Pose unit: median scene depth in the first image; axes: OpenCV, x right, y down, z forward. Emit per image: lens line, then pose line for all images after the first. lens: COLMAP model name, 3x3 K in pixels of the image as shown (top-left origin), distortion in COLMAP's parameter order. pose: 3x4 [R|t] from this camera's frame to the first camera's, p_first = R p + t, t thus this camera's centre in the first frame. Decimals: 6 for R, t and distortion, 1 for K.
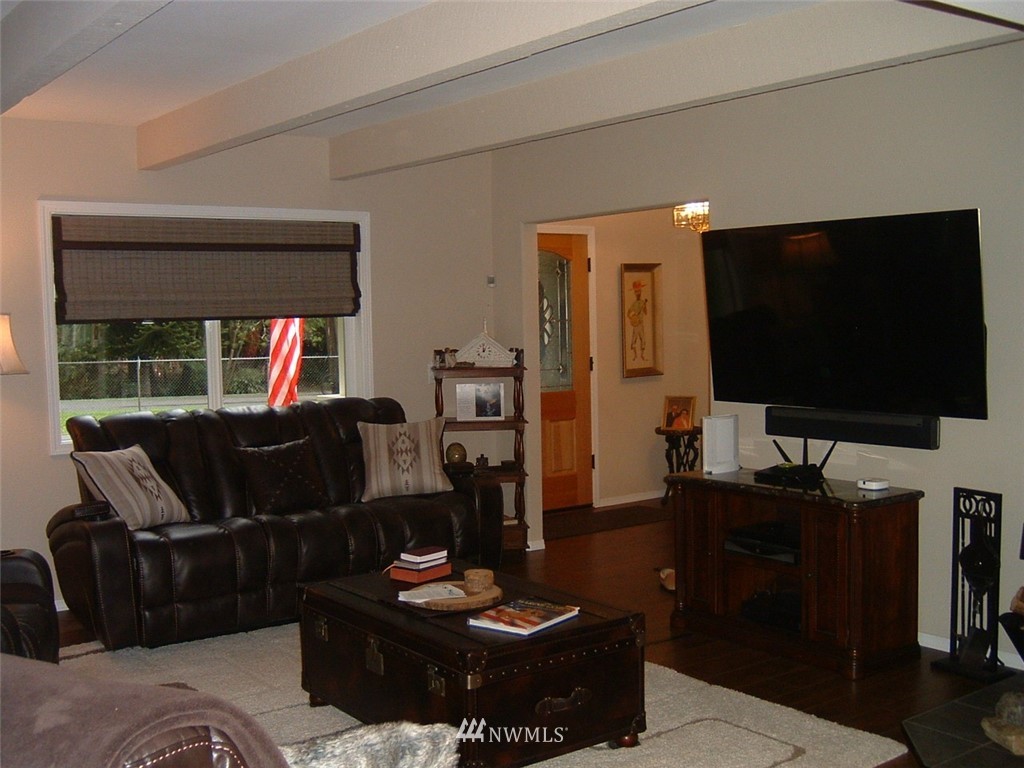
lens RADIAL K [[1147.0, 0, 513.6], [0, 1147.0, 405.1], [0, 0, 1]] dist [-0.109825, 0.098246]
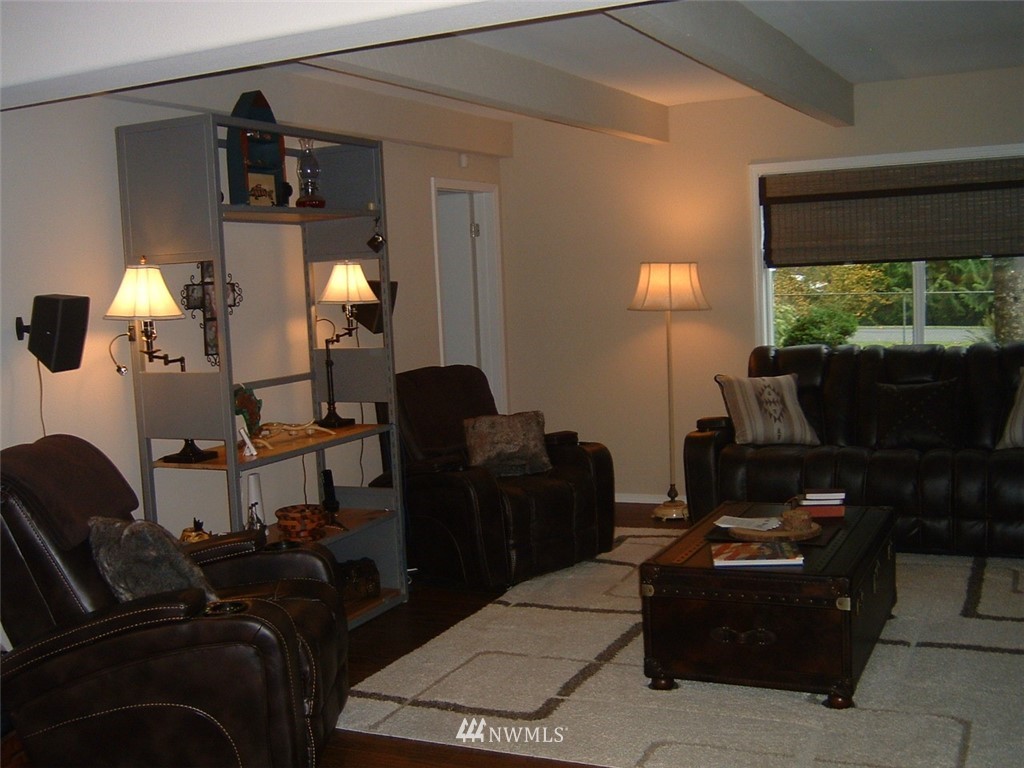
lens RADIAL K [[1147.0, 0, 513.6], [0, 1147.0, 405.1], [0, 0, 1]] dist [-0.109825, 0.098246]
pose [[0.486533, 0.090251, -0.868988, 0.543827], [-0.029324, 0.995777, 0.087001, -0.026279], [0.873170, -0.016847, 0.487125, 0.193023]]
